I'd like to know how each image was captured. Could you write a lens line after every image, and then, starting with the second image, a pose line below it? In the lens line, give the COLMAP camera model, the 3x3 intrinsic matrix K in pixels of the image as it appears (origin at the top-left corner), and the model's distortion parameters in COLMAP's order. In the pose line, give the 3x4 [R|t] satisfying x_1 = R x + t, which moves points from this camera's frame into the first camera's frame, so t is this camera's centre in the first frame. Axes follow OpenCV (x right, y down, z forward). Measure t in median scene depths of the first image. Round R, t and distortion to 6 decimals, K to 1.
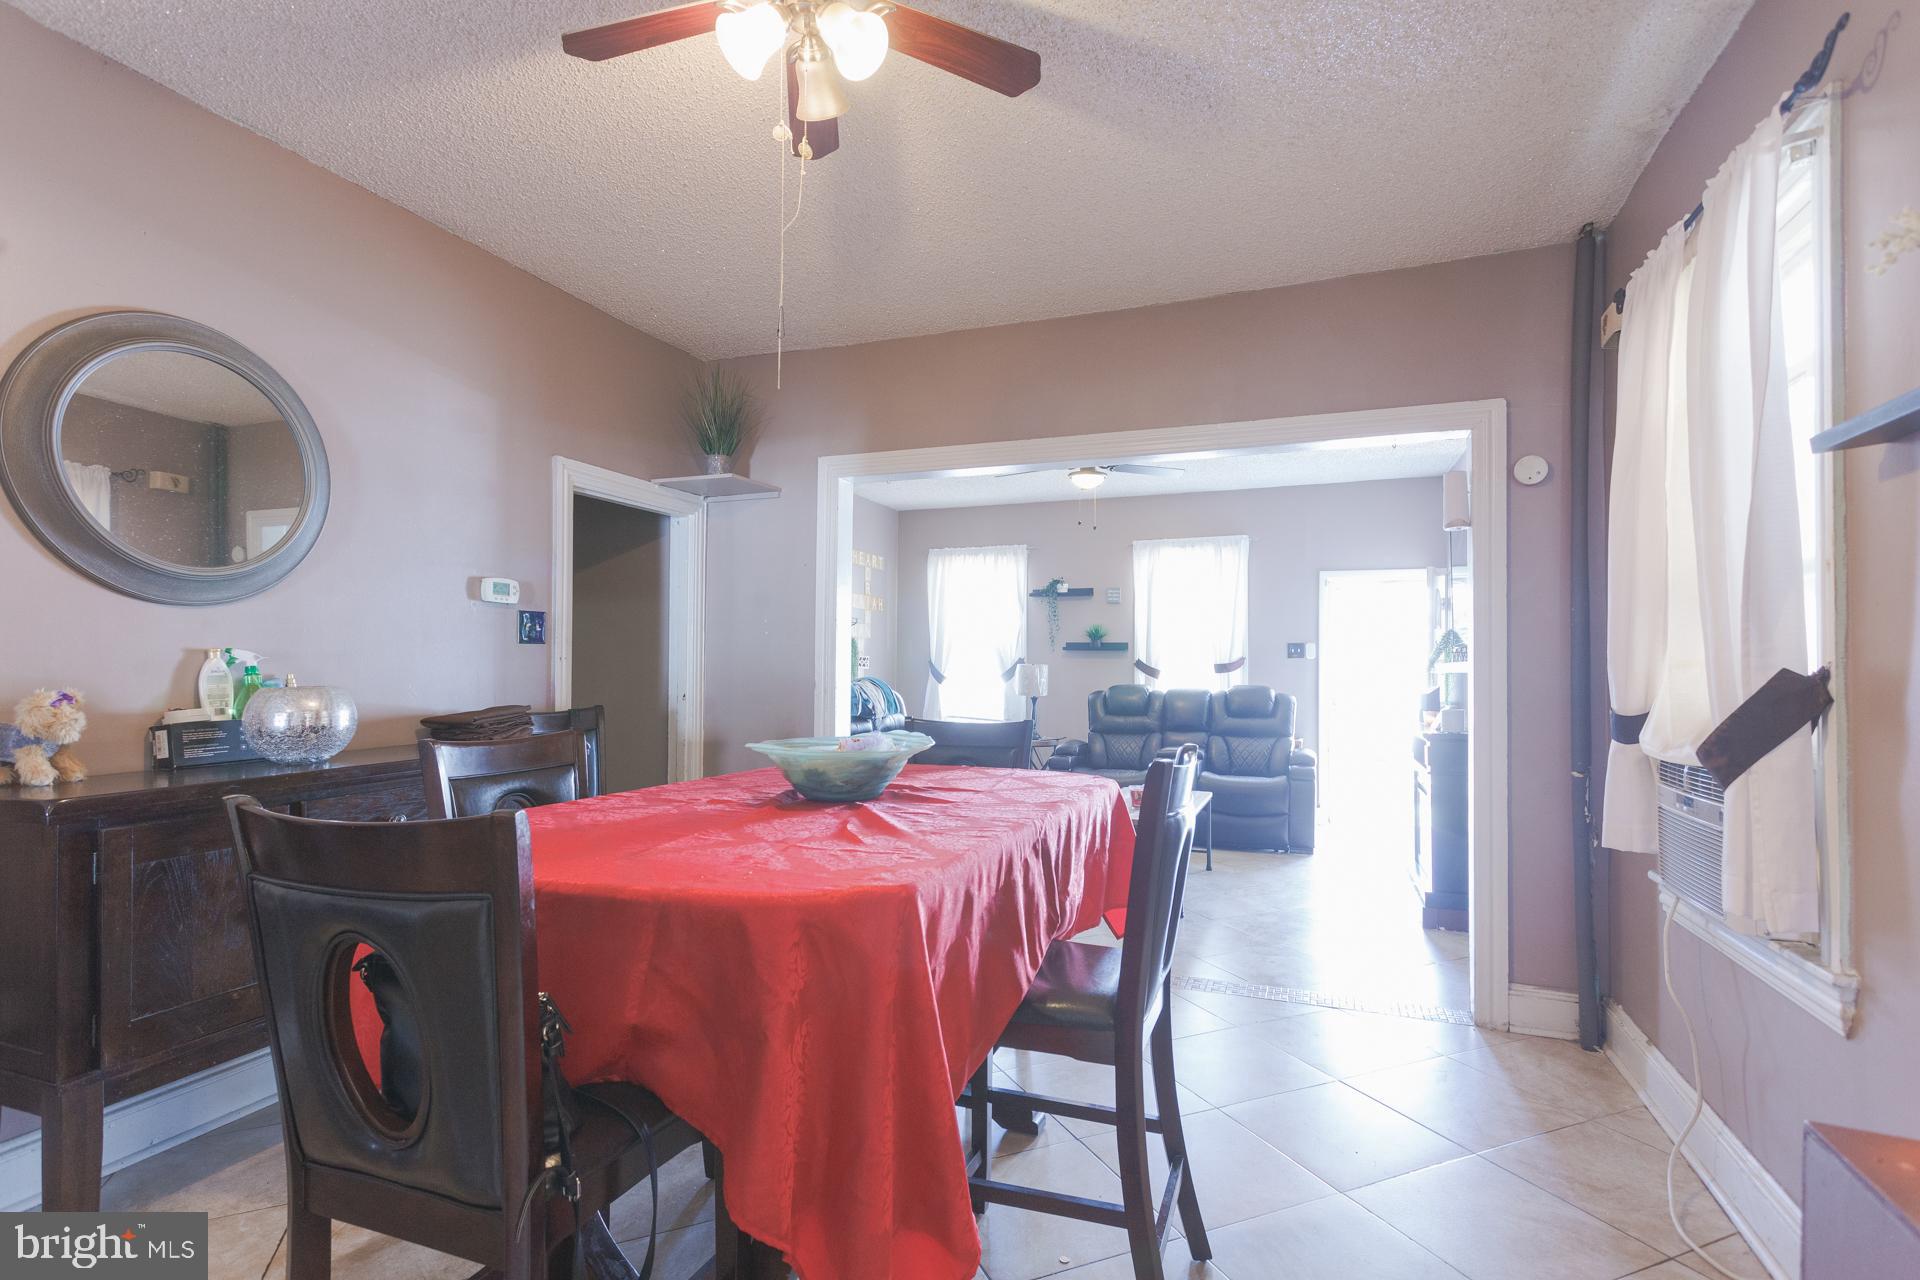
lens RADIAL K [[916.8, 0, 962.8], [0, 916.8, 653.5], [0, 0, 1]] dist [0.001255, 0.004343]
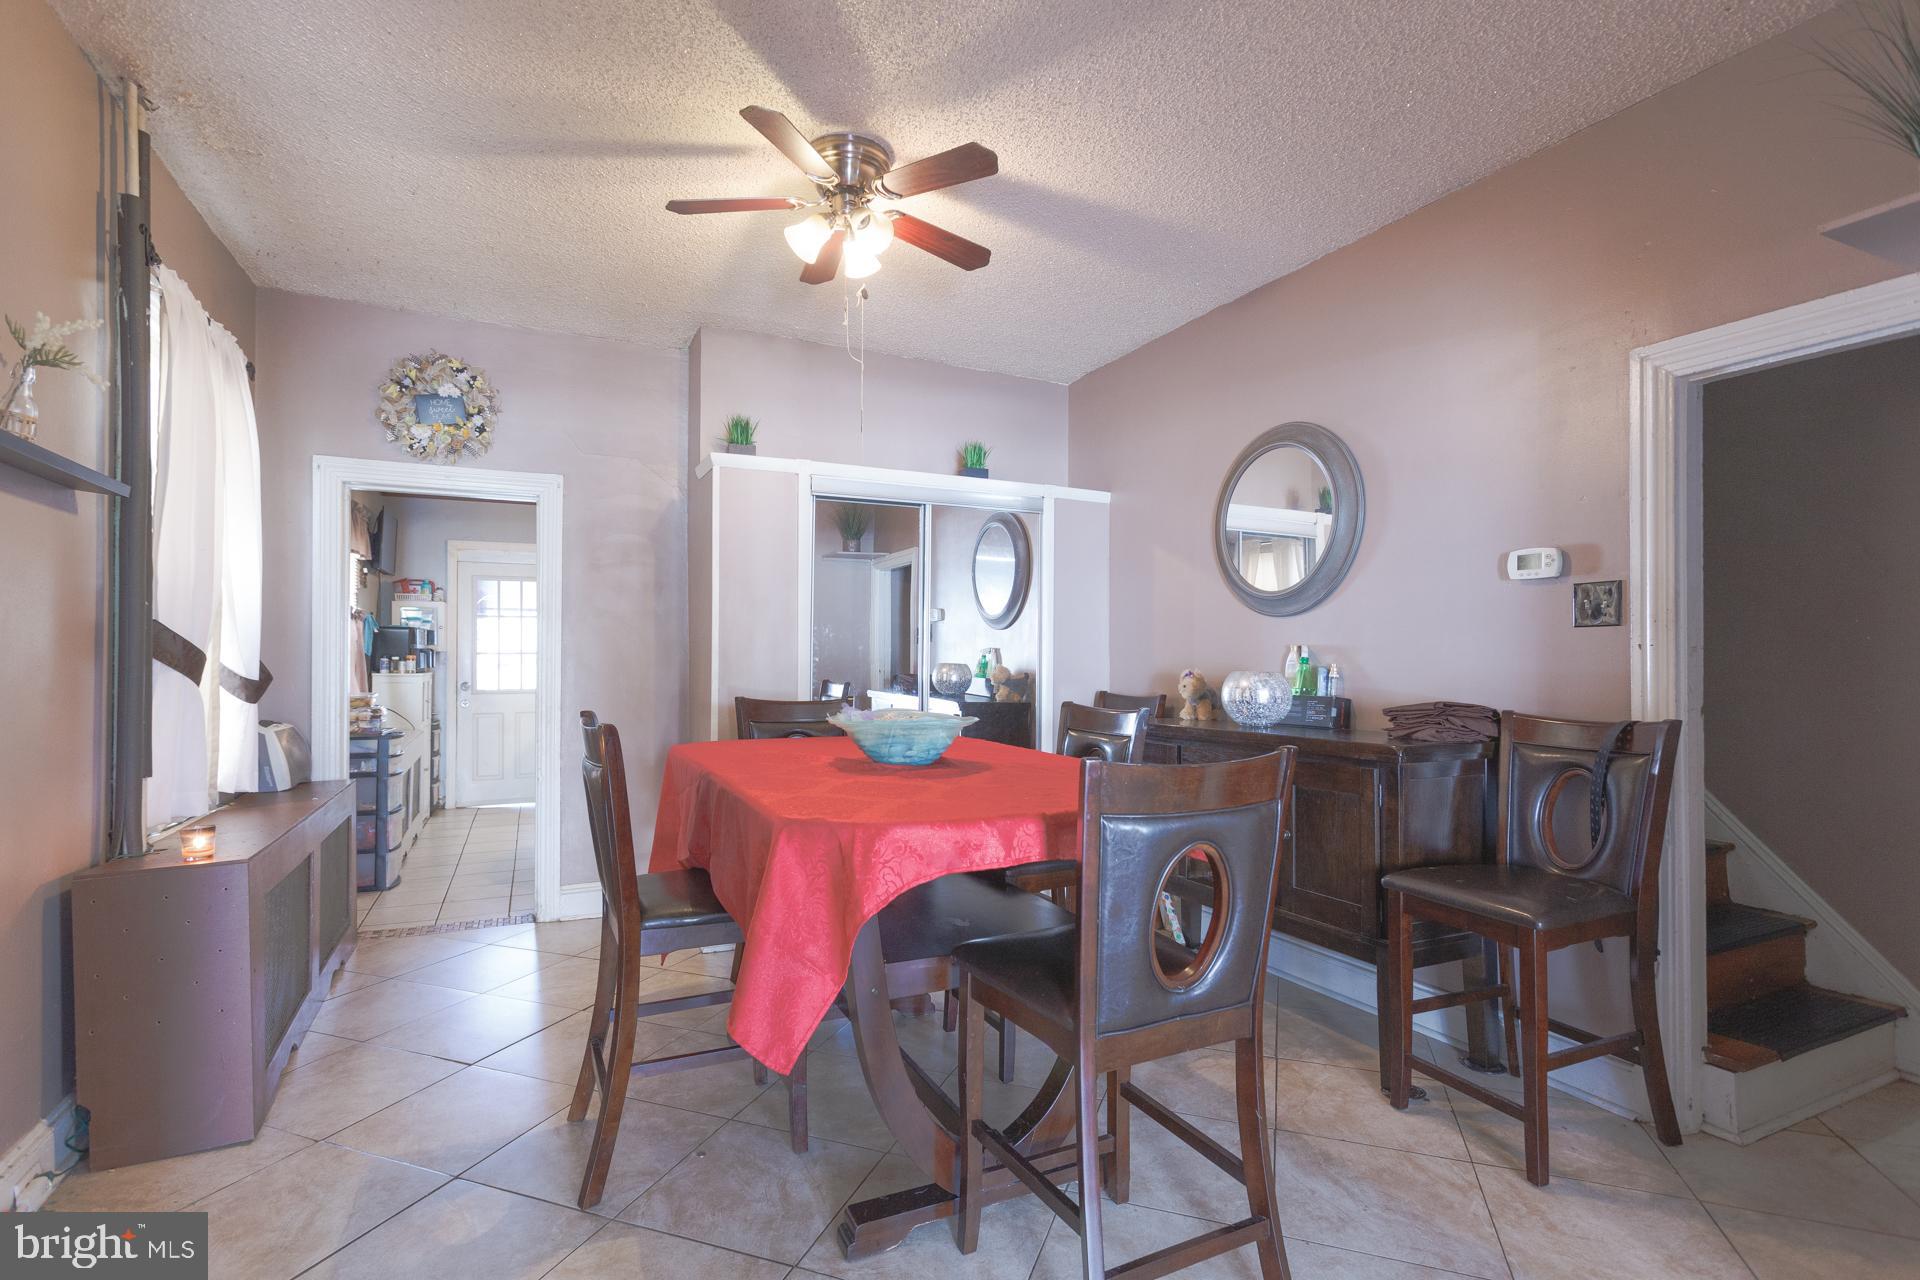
lens RADIAL K [[916.8, 0, 962.9], [0, 916.8, 645.4], [0, 0, 1]] dist [0.001255, 0.004343]
pose [[-0.675657, -0.016302, -0.737036, 0.199558], [0.005016, 0.999631, -0.026709, 0.010571], [0.737199, -0.021743, -0.675326, 0.542717]]
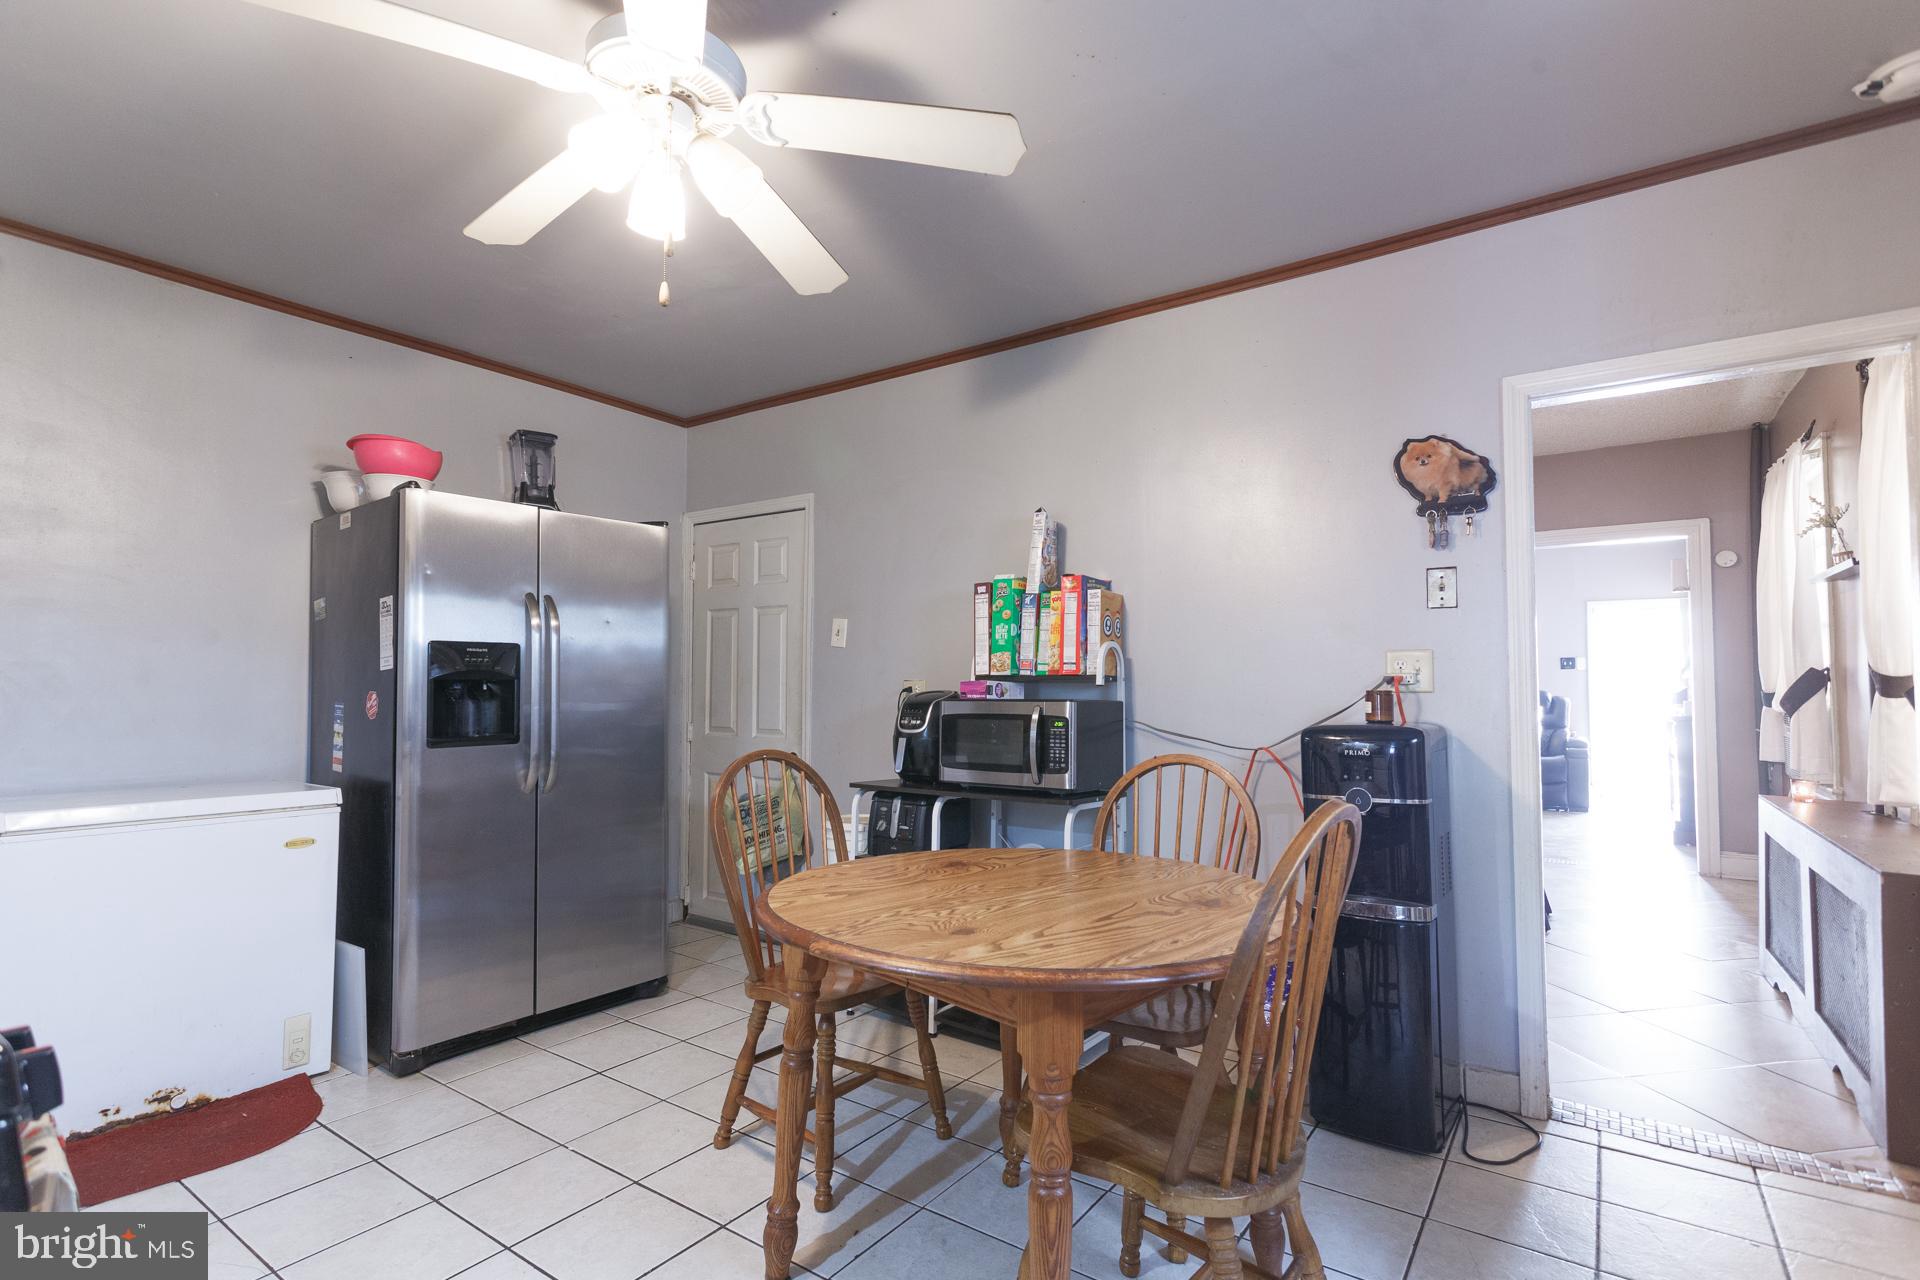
lens RADIAL K [[916.8, 0, 970.6], [0, 916.8, 645.1], [0, 0, 1]] dist [0.001255, 0.004343]
pose [[0.976816, -0.015262, -0.213538, -0.180889], [0.009058, 0.999509, -0.030003, 0.002280], [0.213891, 0.027374, 0.976474, -0.440010]]
